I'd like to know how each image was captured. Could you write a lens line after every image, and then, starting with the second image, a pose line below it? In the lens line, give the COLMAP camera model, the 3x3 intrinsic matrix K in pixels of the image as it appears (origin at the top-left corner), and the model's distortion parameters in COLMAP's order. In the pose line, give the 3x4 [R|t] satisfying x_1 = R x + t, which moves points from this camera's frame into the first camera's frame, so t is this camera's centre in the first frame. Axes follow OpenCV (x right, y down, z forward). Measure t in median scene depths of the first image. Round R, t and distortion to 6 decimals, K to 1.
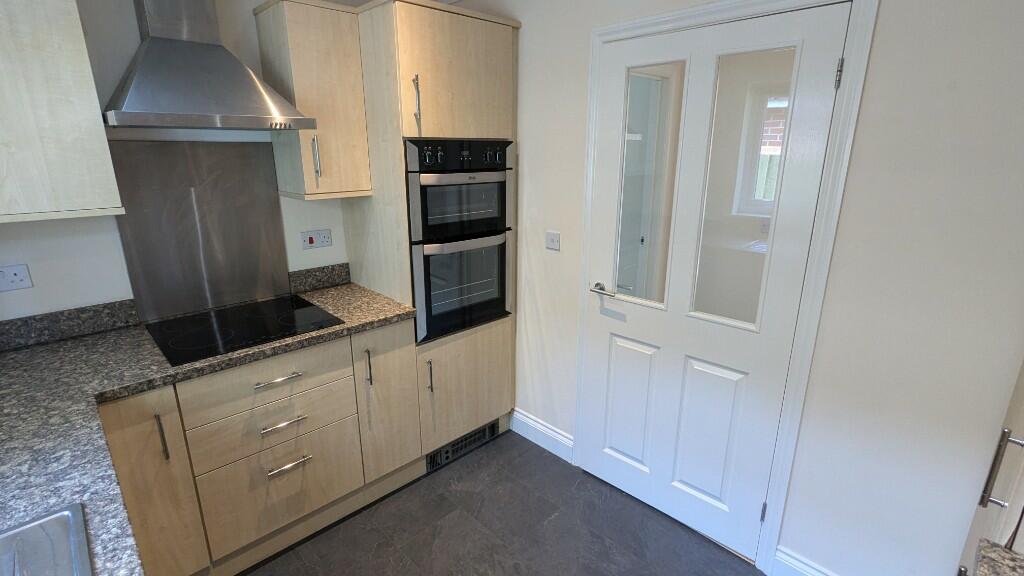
lens RADIAL K [[482.8, 0, 508.7], [0, 482.8, 289.5], [0, 0, 1]] dist [-0.001556, -0.000052]
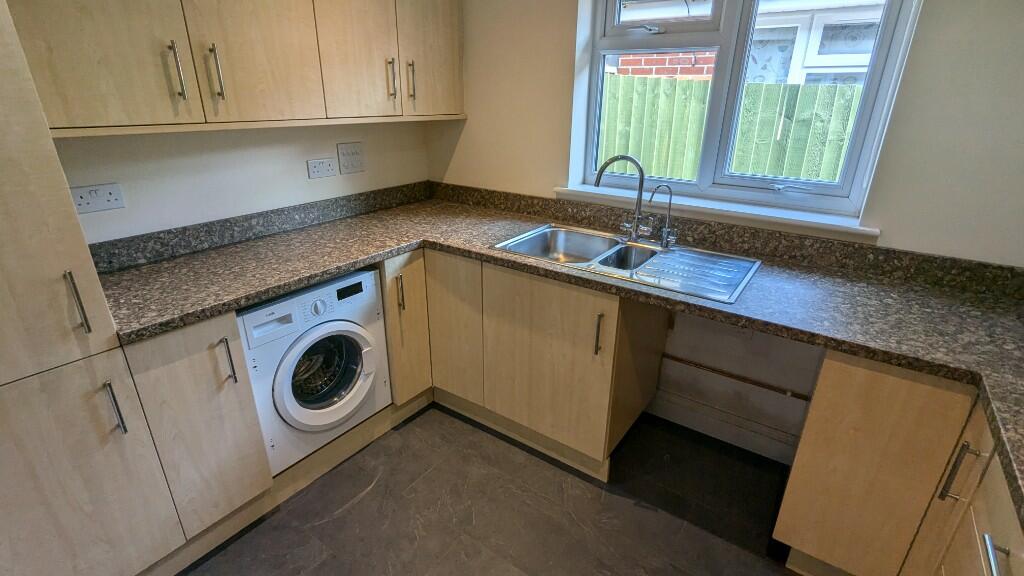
lens RADIAL K [[482.8, 0, 508.7], [0, 482.8, 289.5], [0, 0, 1]] dist [-0.001556, -0.000052]
pose [[-0.984805, 0.049465, -0.166467, 0.006416], [-0.063585, 0.789303, 0.610702, -0.218414], [0.161602, 0.612008, -0.774165, 0.968799]]
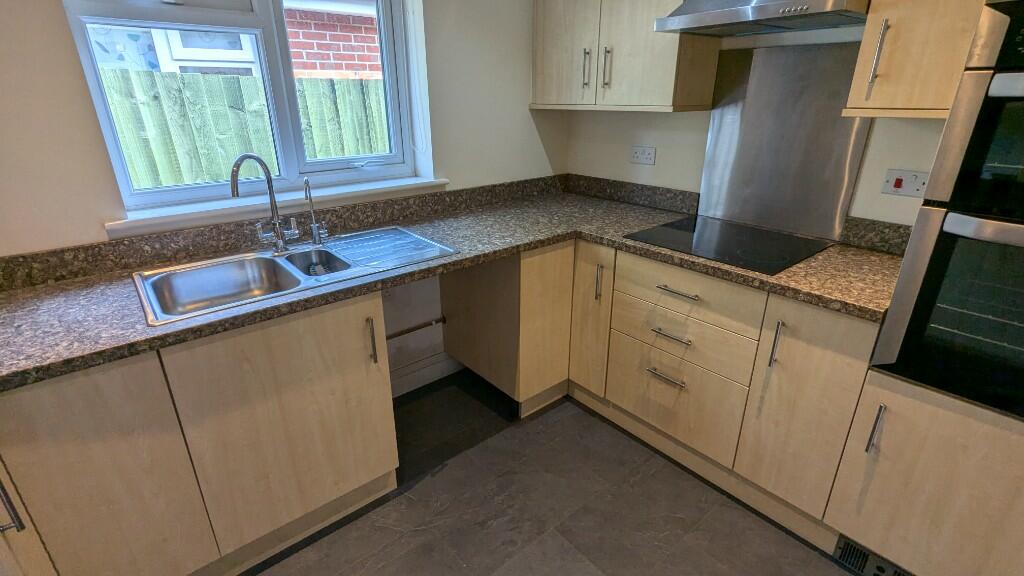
lens RADIAL K [[482.8, 0, 508.7], [0, 482.8, 289.5], [0, 0, 1]] dist [-0.001556, -0.000052]
pose [[-0.072359, 0.376078, -0.923758, 0.413677], [-0.275277, 0.882680, 0.380917, -0.089419], [0.958638, 0.281852, 0.039655, 0.547920]]
